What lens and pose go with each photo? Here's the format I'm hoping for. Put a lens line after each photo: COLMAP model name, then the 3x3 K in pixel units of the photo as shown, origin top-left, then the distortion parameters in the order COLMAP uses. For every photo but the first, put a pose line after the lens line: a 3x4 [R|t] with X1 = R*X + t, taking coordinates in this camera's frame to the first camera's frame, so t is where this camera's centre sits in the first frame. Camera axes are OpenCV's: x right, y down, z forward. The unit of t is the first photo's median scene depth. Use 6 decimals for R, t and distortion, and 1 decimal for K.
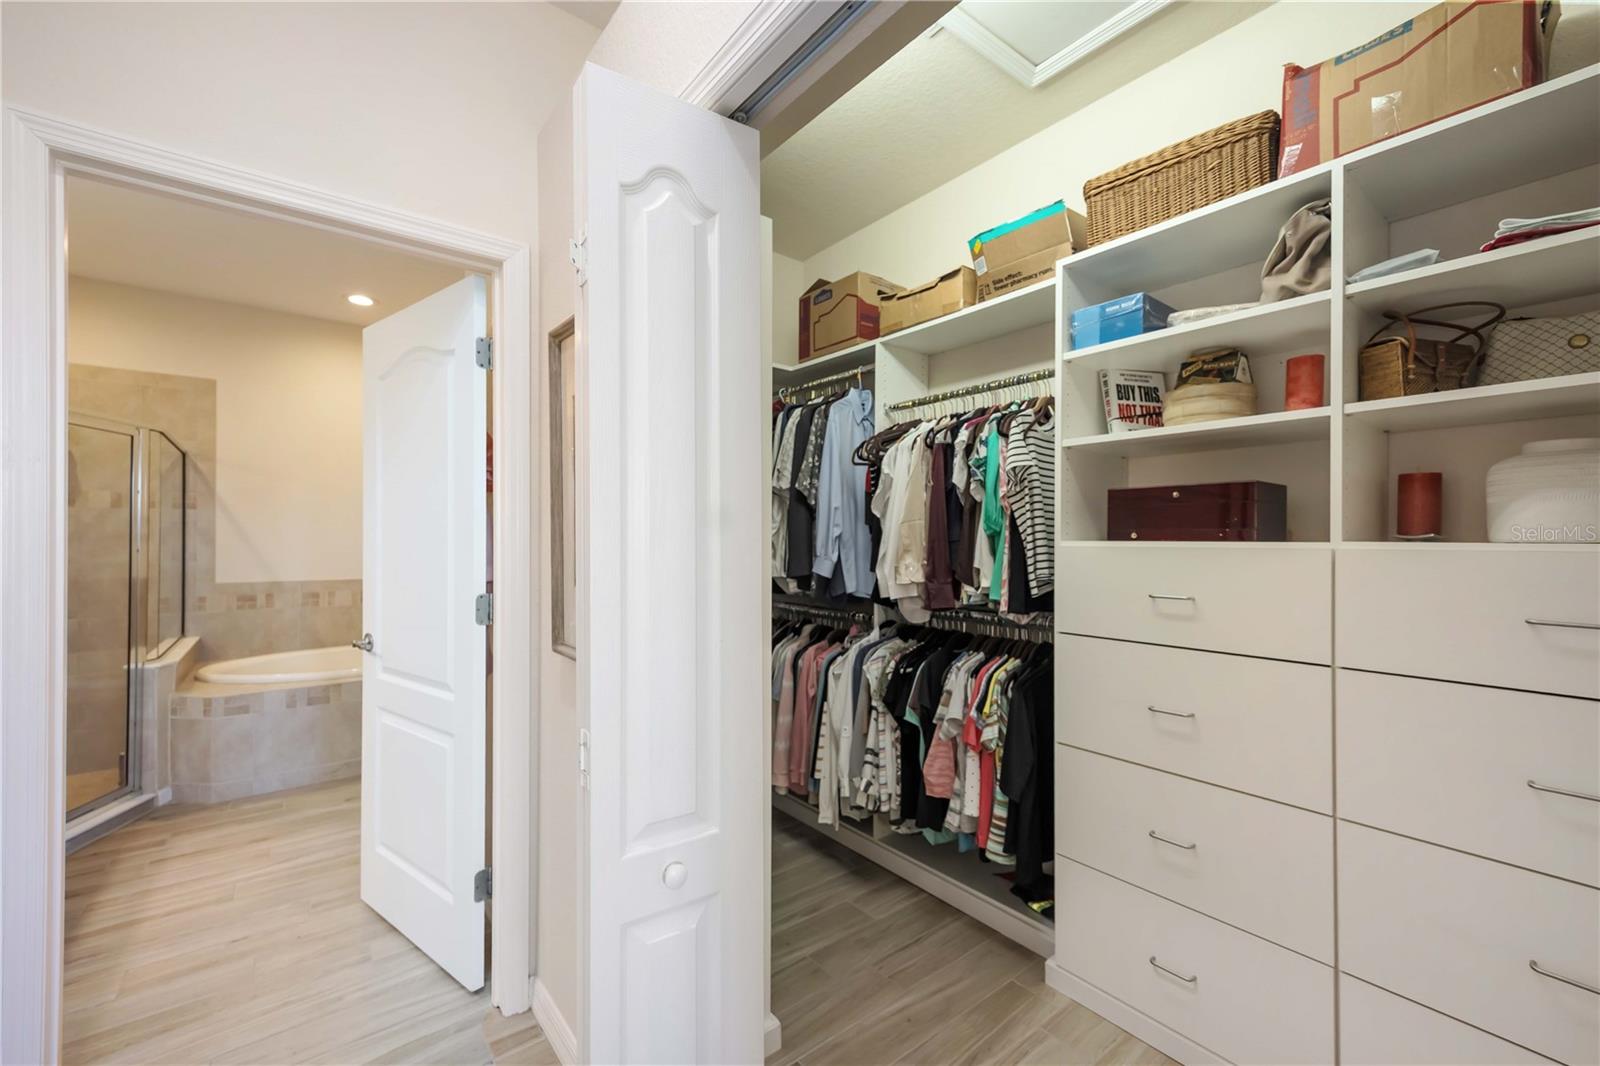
lens RADIAL K [[660.0, 0, 812.9], [0, 660.0, 538.8], [0, 0, 1]] dist [0.011699, 0.000389]
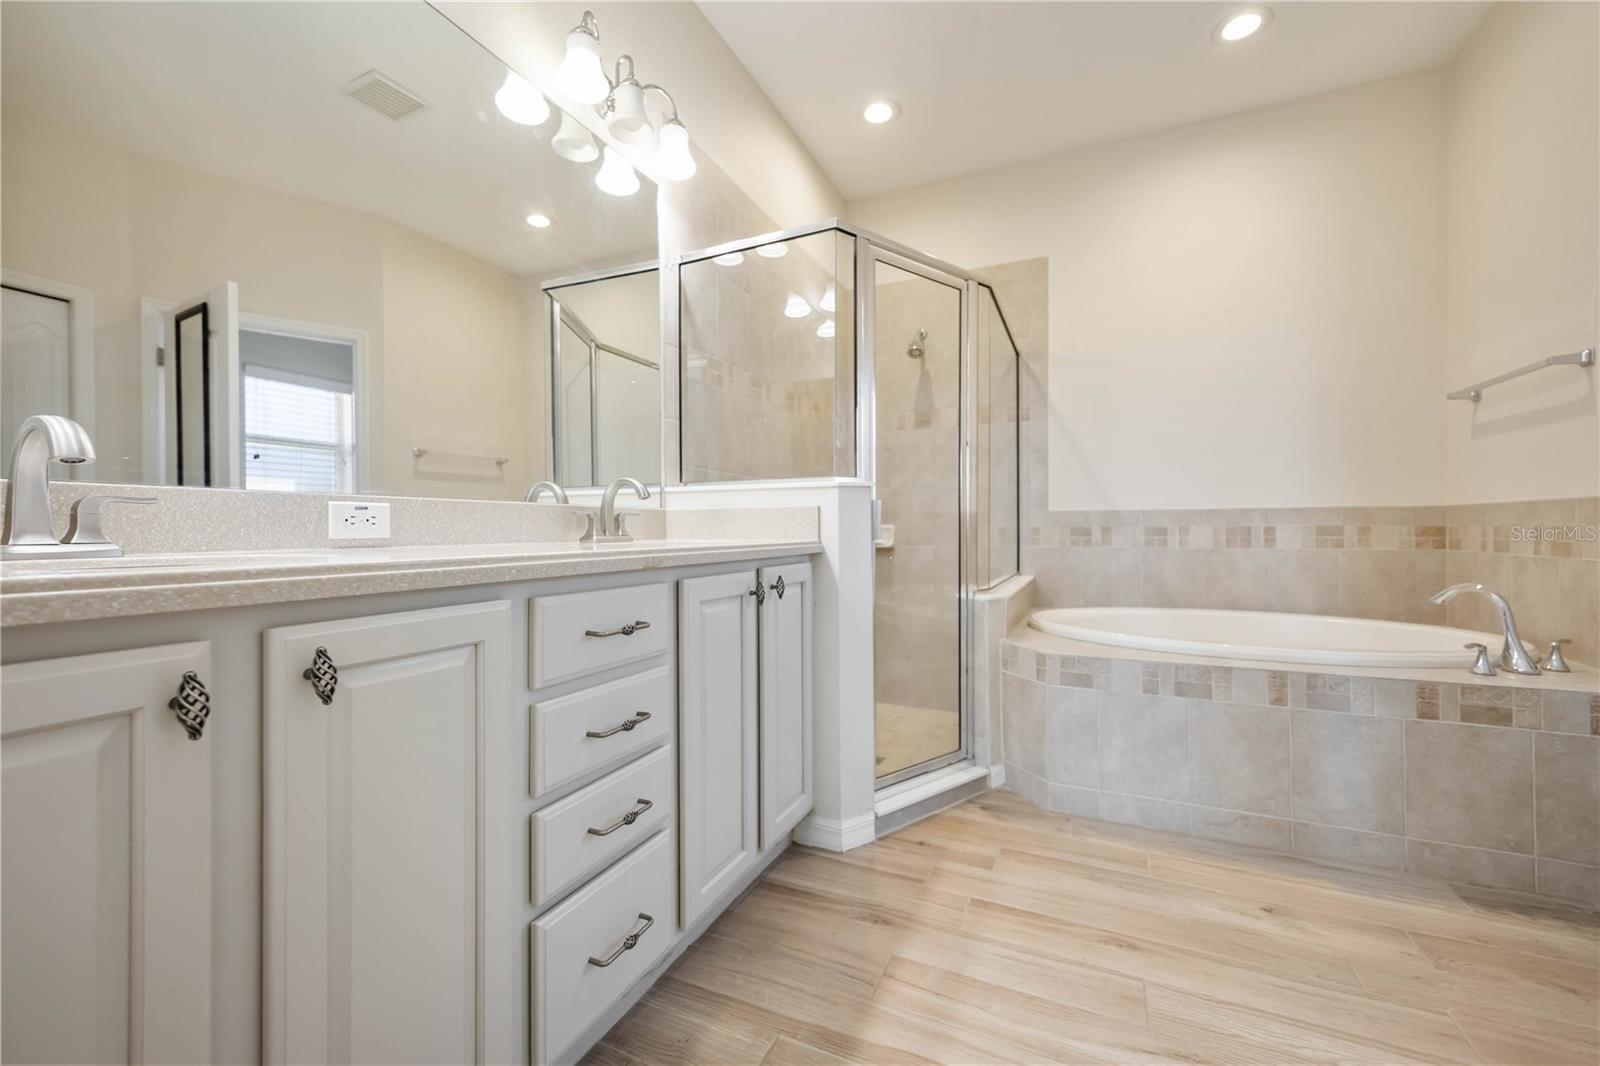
lens RADIAL K [[607.9, 0, 801.0], [0, 607.9, 536.3], [0, 0, 1]] dist [0.000955, -0.000040]
pose [[0.438750, -0.004962, -0.898595, -0.415075], [0.005705, 0.999980, -0.002736, 0.108954], [0.898591, -0.003926, 0.438770, 0.461435]]
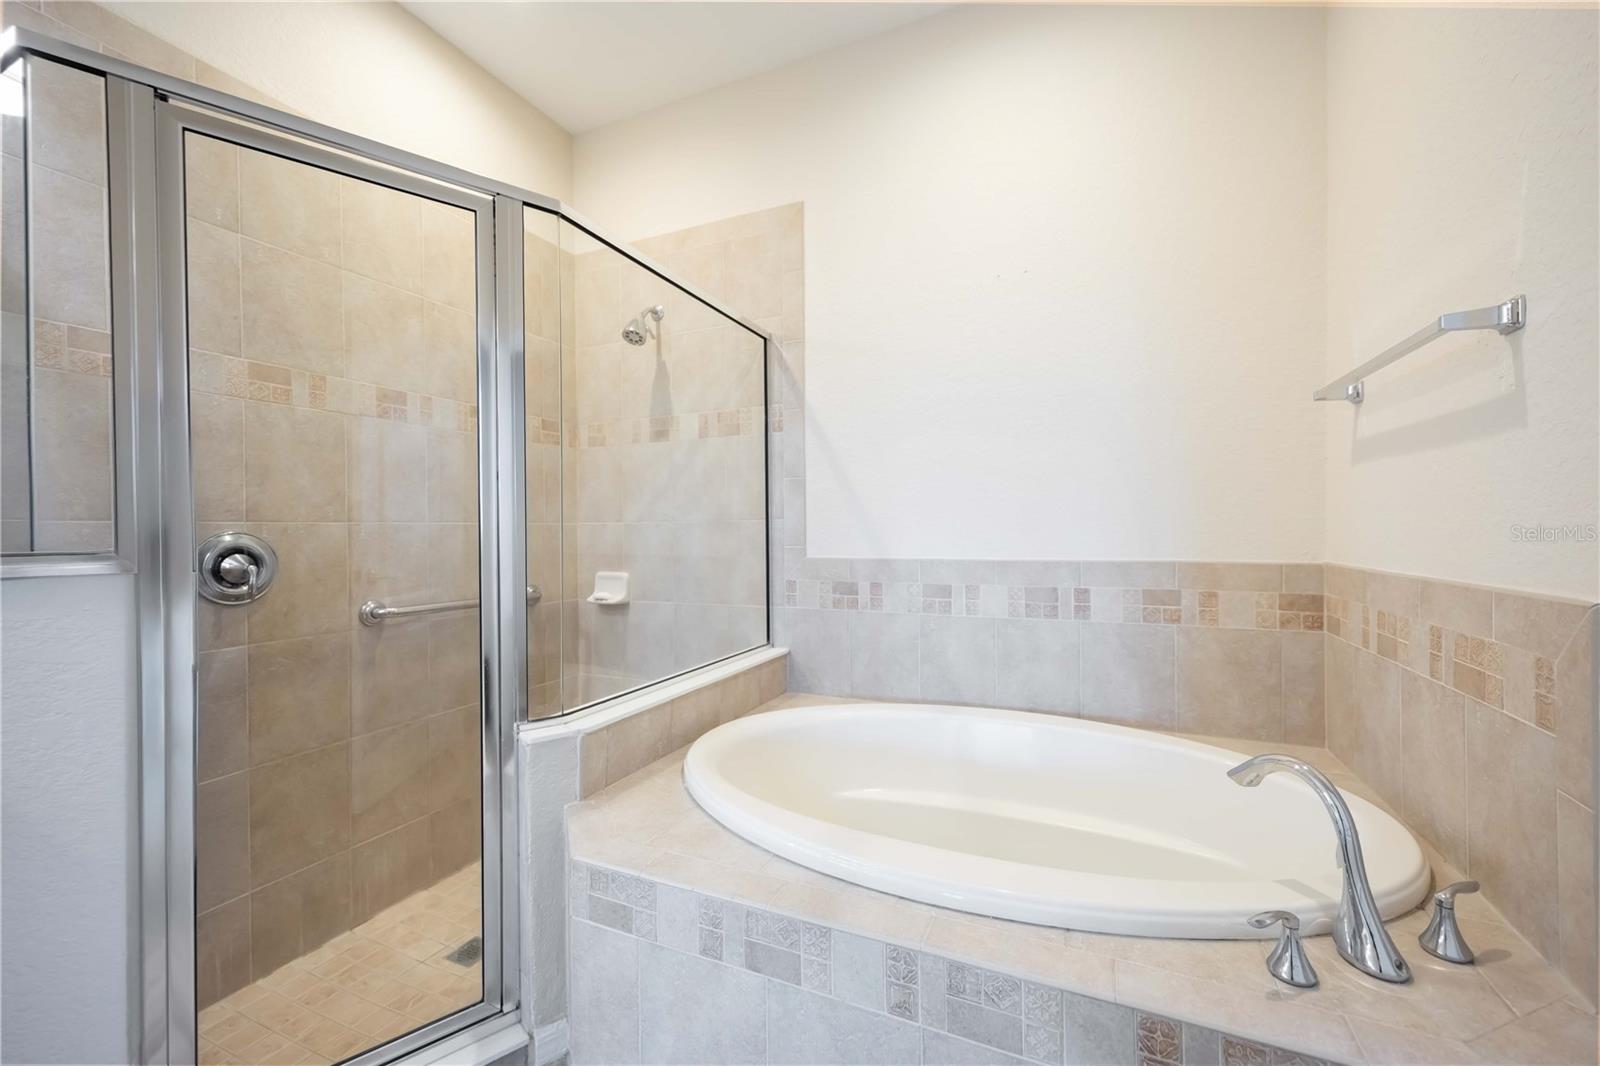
lens RADIAL K [[580.6, 0, 846.6], [0, 580.6, 535.7], [0, 0, 1]] dist [0.009346, -0.000070]
pose [[0.457527, -0.003066, -0.889191, -0.489532], [0.011430, 0.999932, 0.002433, 0.052145], [0.889122, -0.011277, 0.457530, 0.899503]]
